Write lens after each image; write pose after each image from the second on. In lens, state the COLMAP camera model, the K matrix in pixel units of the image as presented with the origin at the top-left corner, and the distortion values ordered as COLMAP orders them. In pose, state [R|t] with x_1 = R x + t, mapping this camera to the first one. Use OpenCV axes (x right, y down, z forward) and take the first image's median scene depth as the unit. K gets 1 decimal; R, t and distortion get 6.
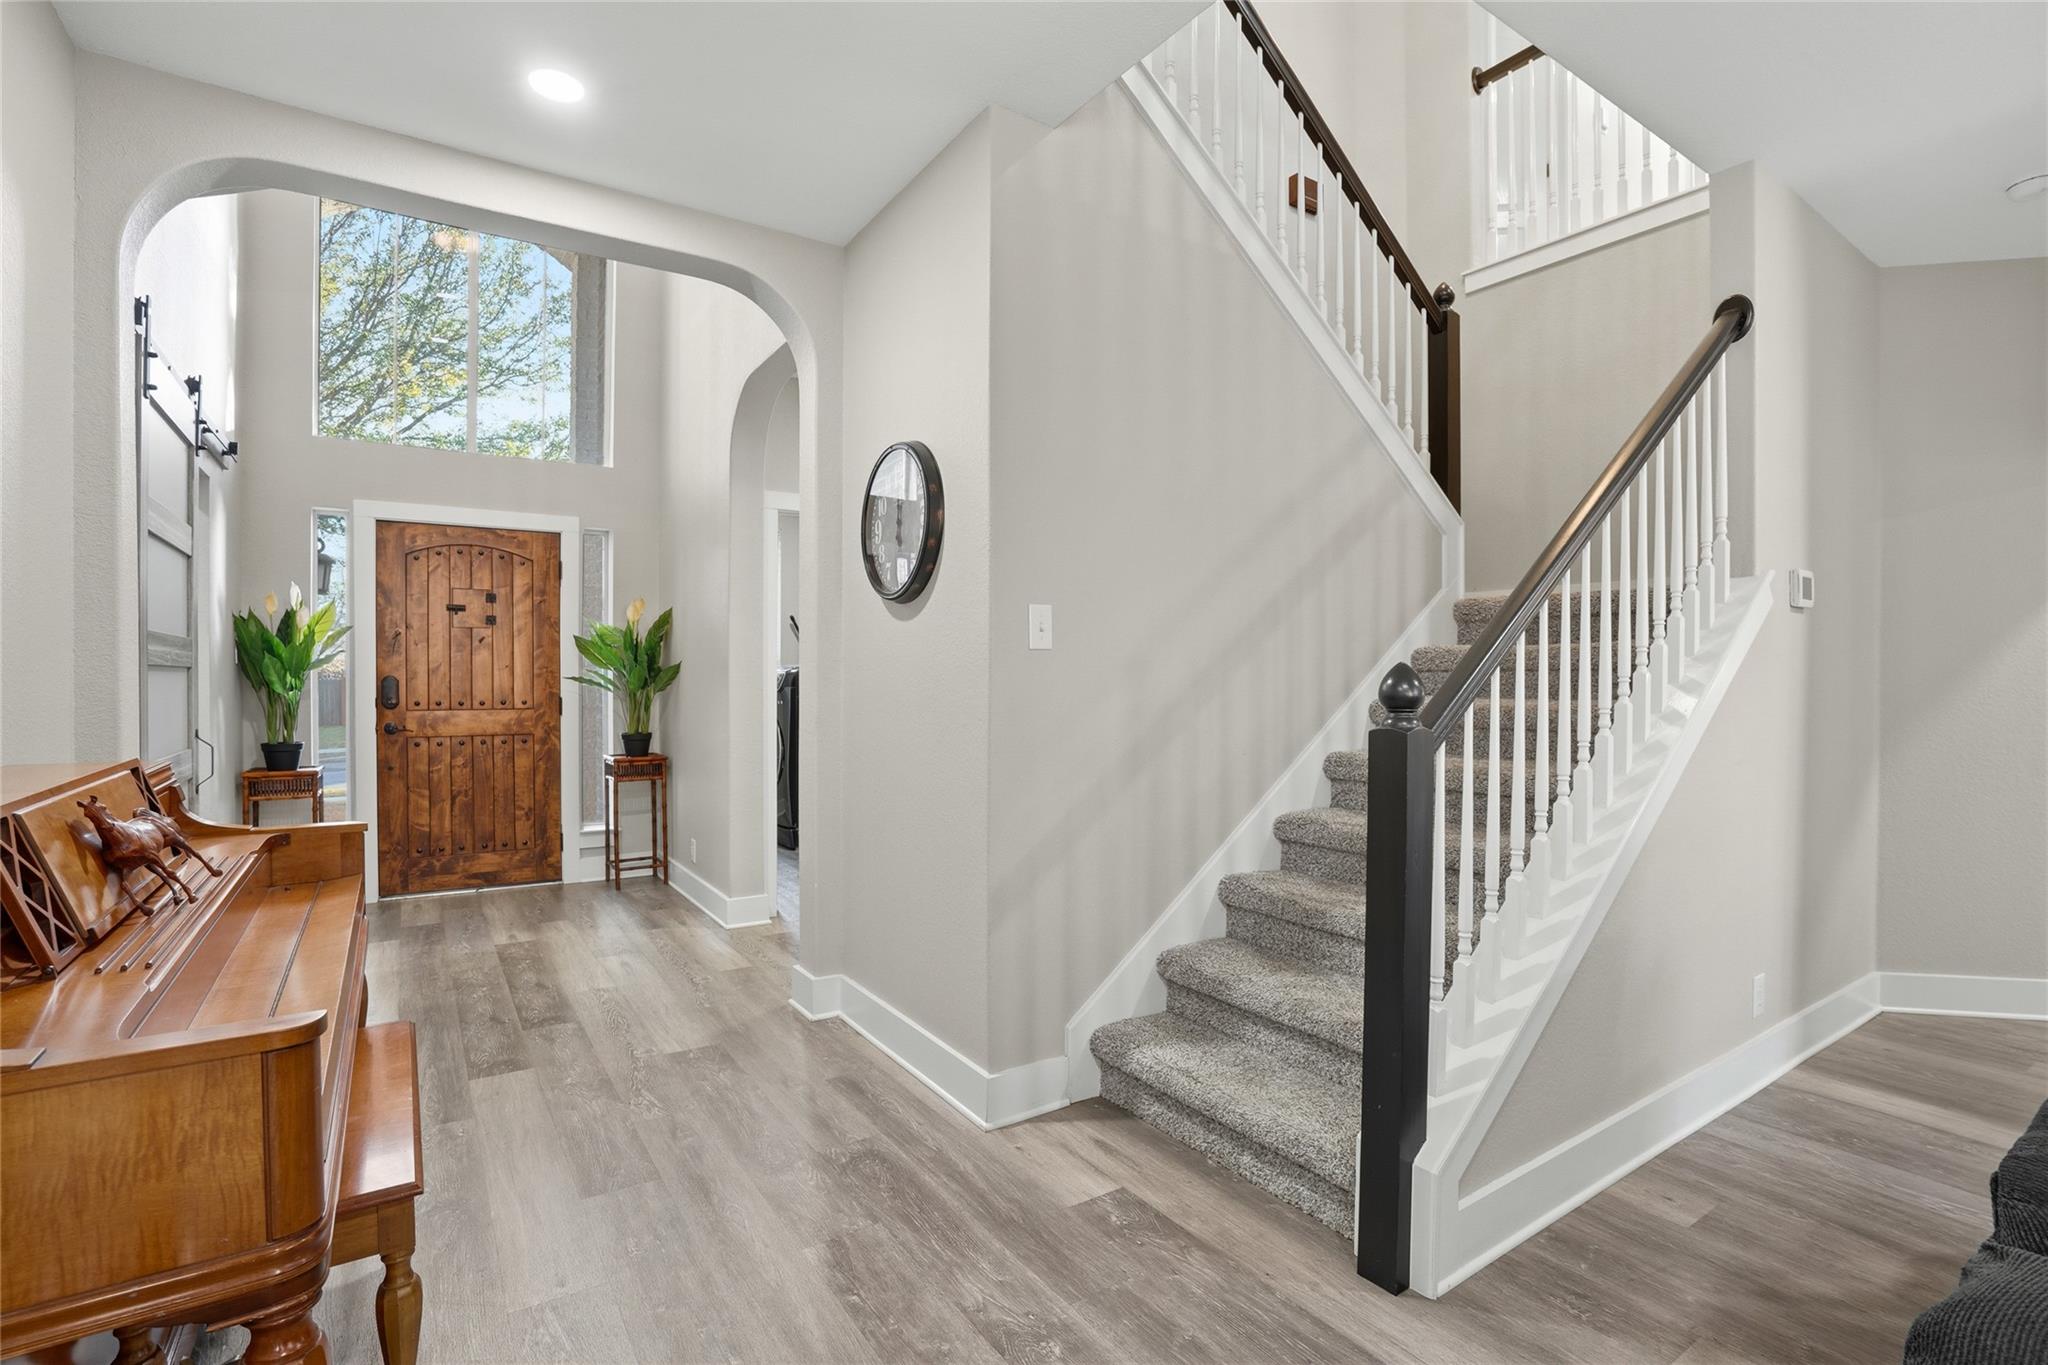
lens RADIAL K [[938.1, 0, 984.8], [0, 938.1, 698.7], [0, 0, 1]] dist [-0.026226, 0.002691]
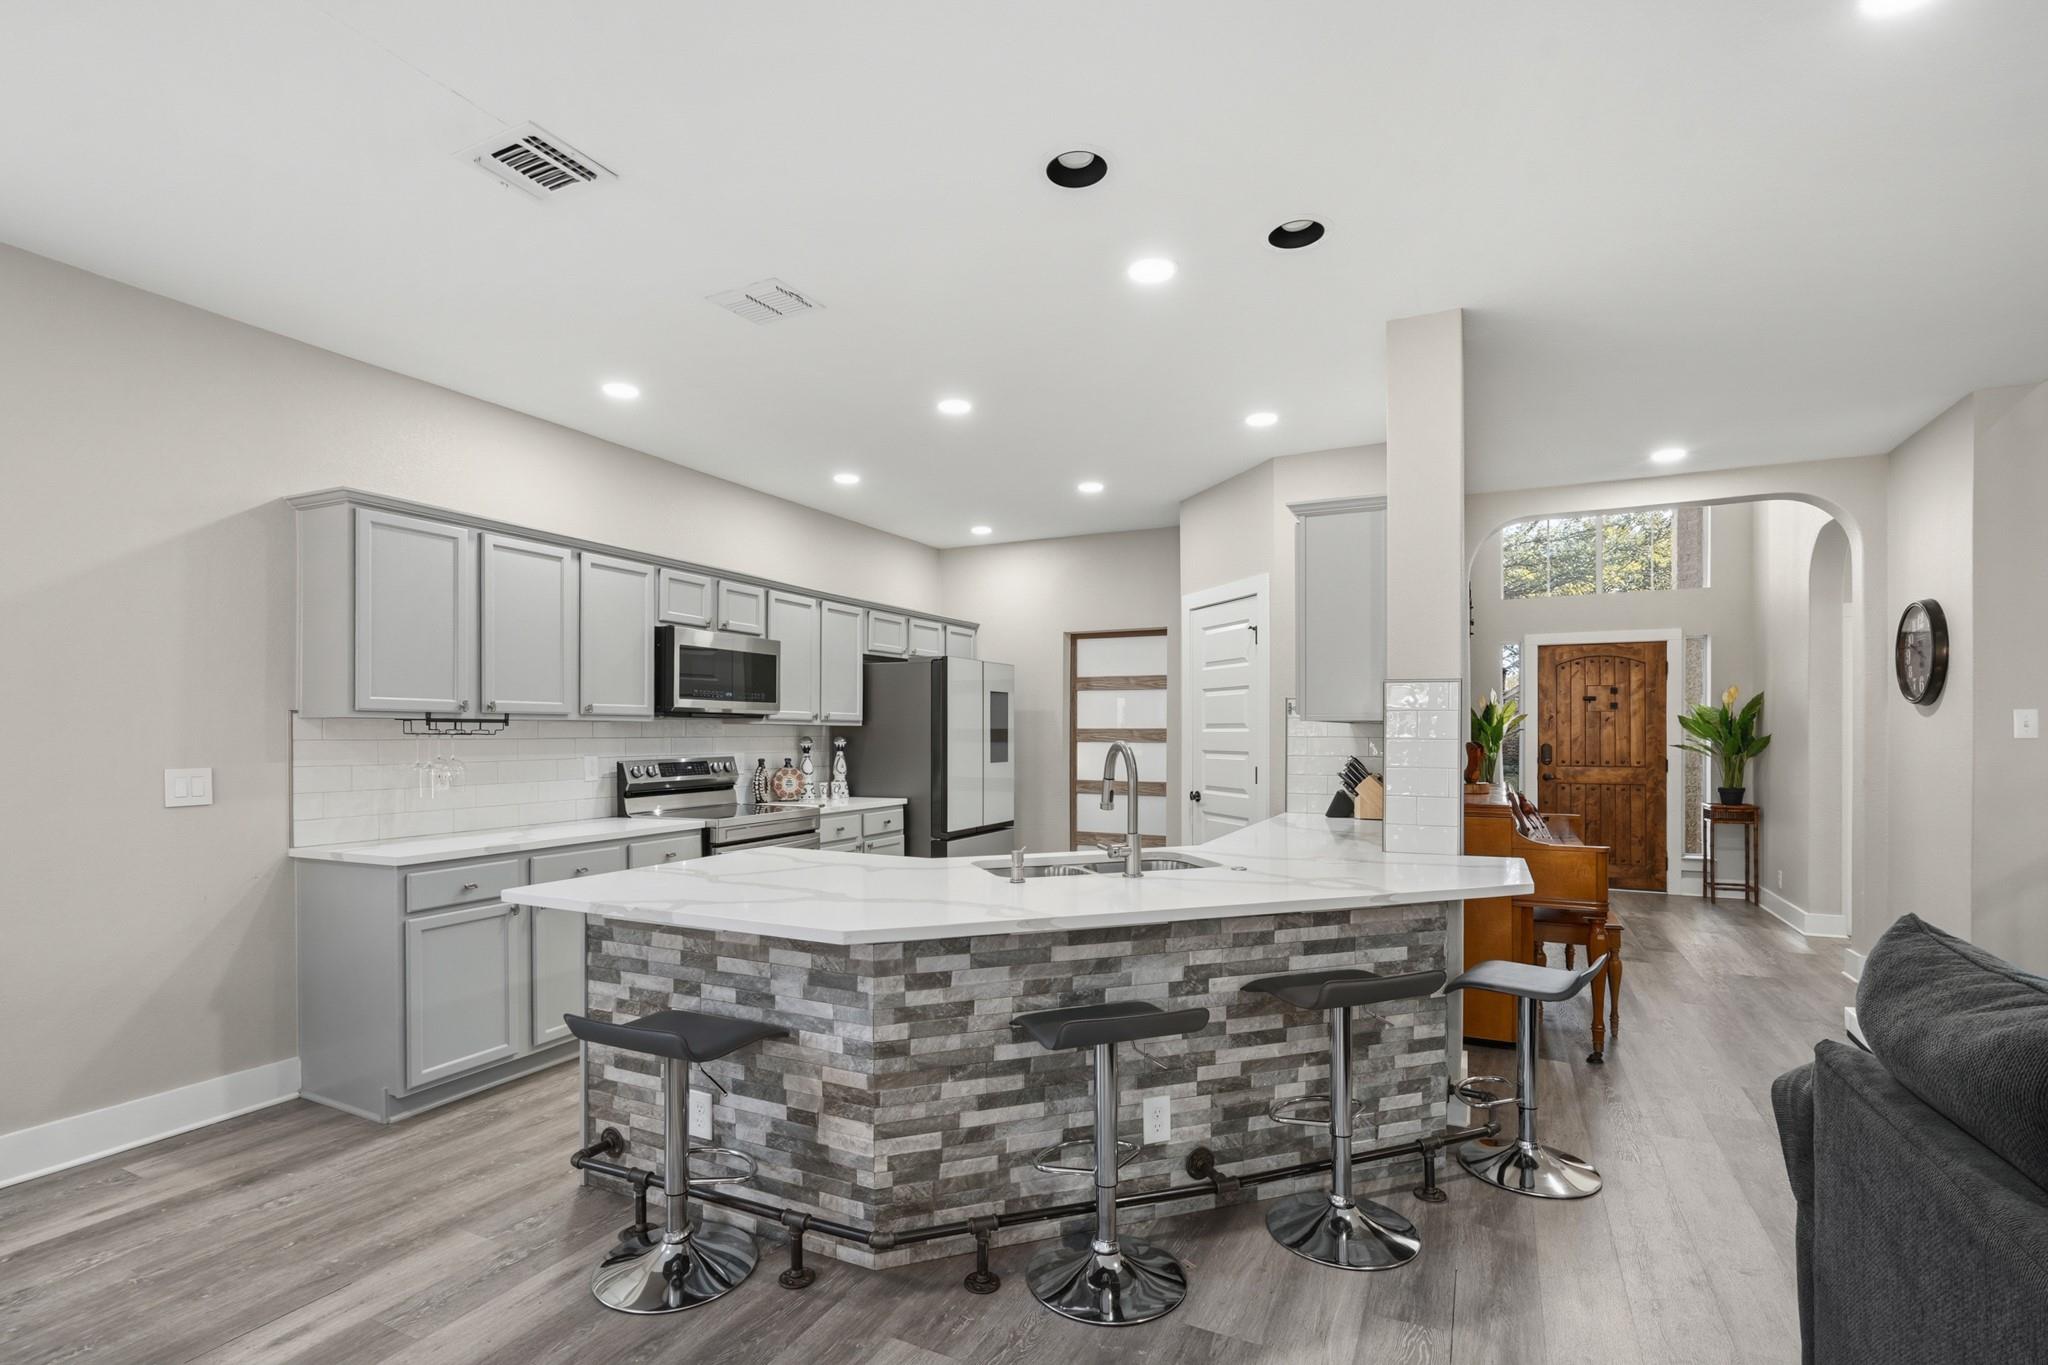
lens RADIAL K [[938.1, 0, 979.7], [0, 938.1, 727.3], [0, 0, 1]] dist [-0.026226, 0.002691]
pose [[0.491288, -0.006837, -0.870970, 0.251694], [-0.017575, 0.999688, -0.017761, -0.006939], [0.870820, 0.024033, 0.491015, -0.589129]]
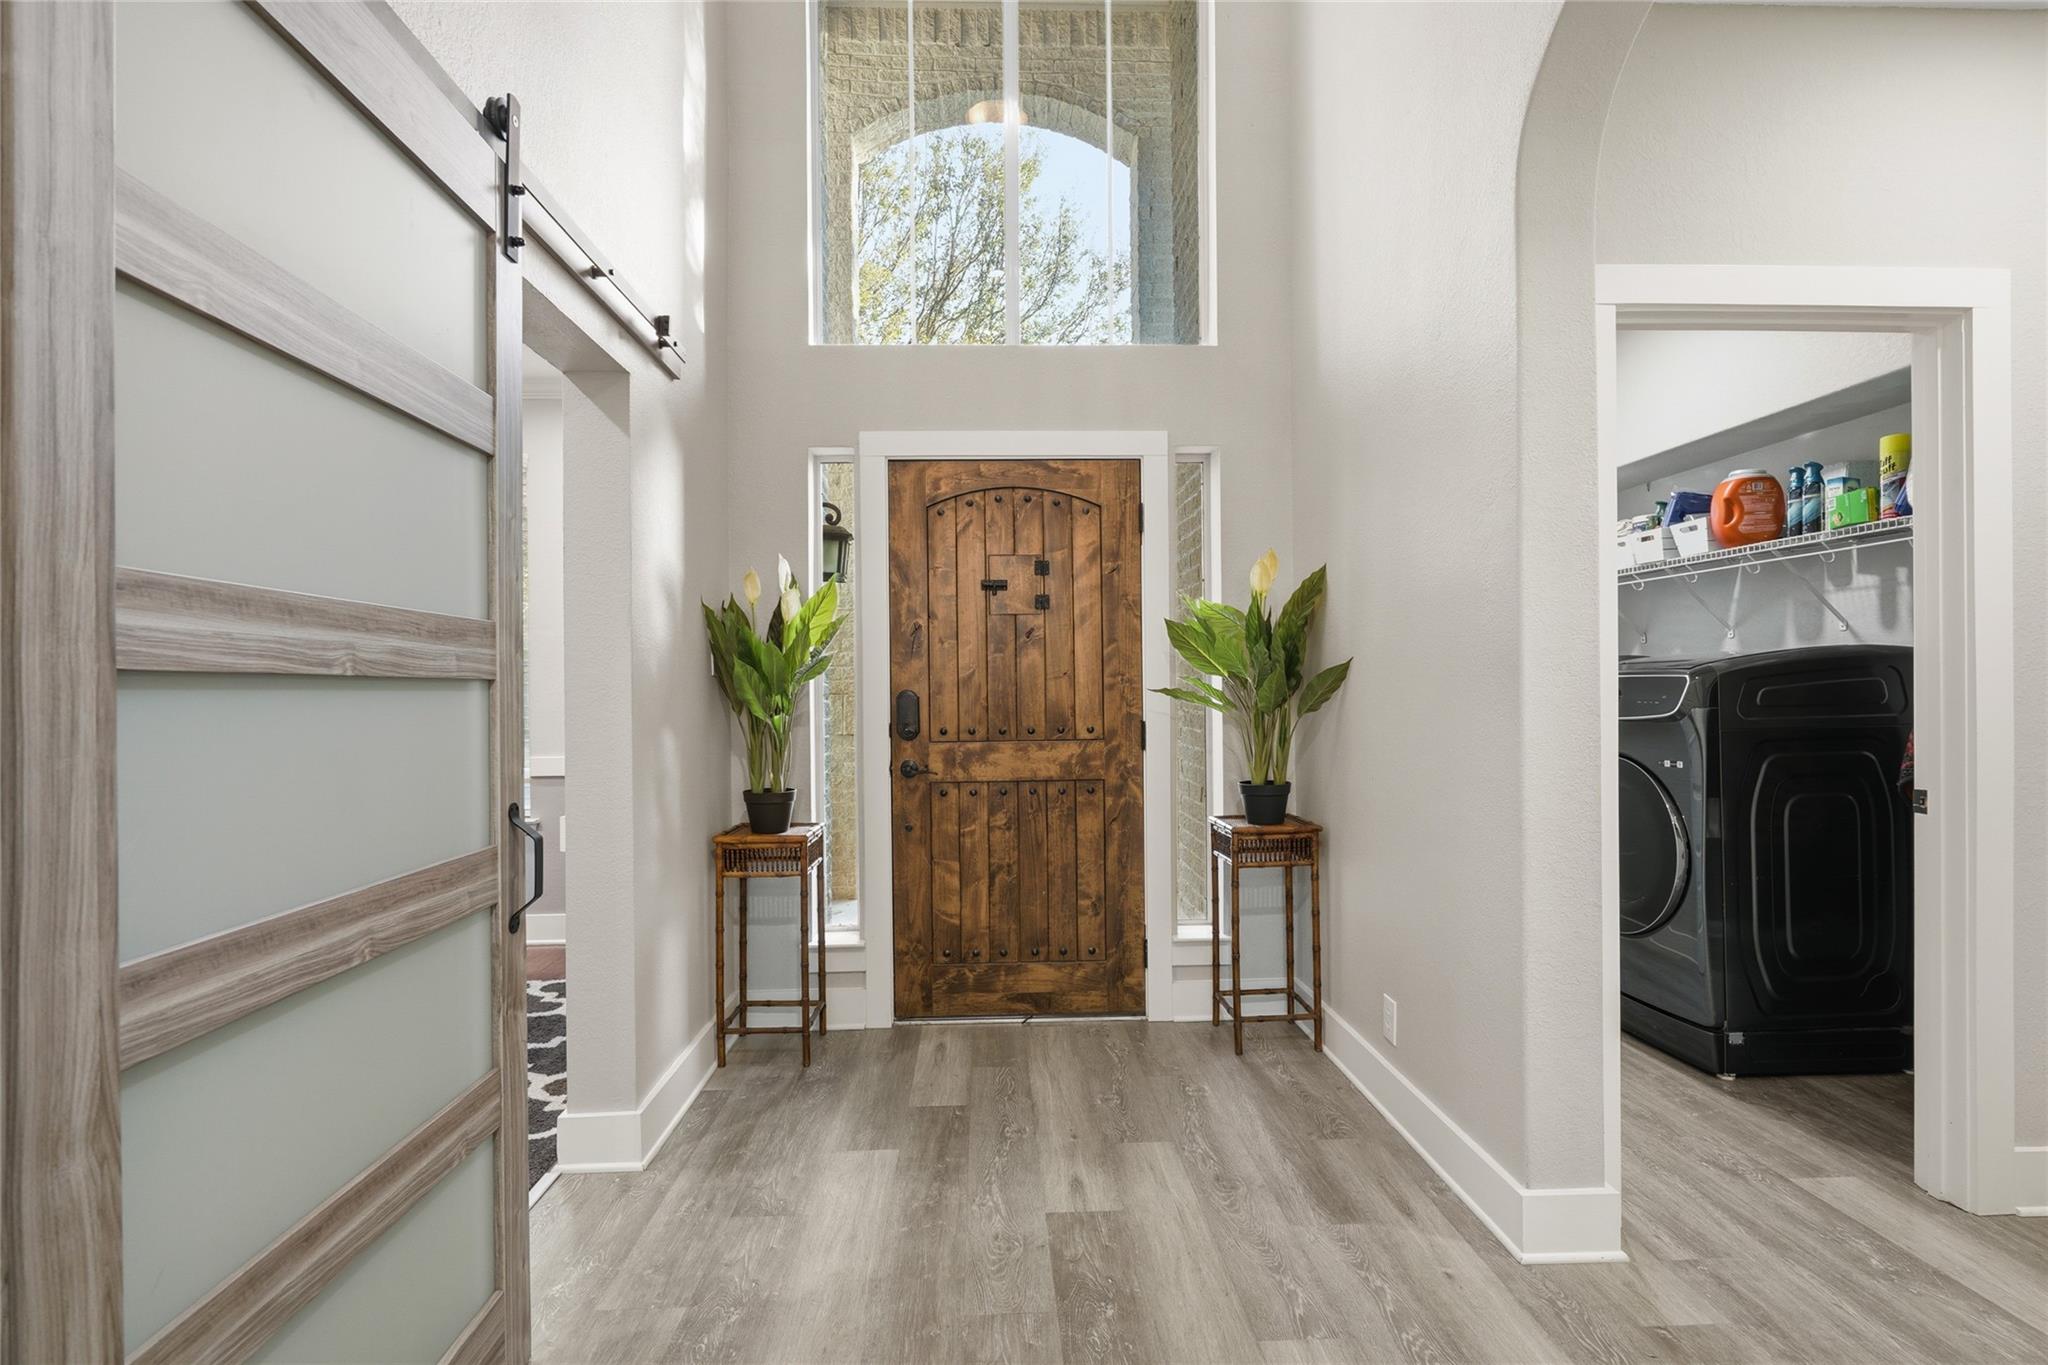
lens RADIAL K [[938.1, 0, 1011.1], [0, 938.1, 699.9], [0, 0, 1]] dist [-0.026226, 0.002691]
pose [[0.864581, -0.008138, -0.502427, -0.224923], [0.004228, 0.999951, -0.008920, -0.010860], [0.502476, 0.005588, 0.864573, 0.431002]]
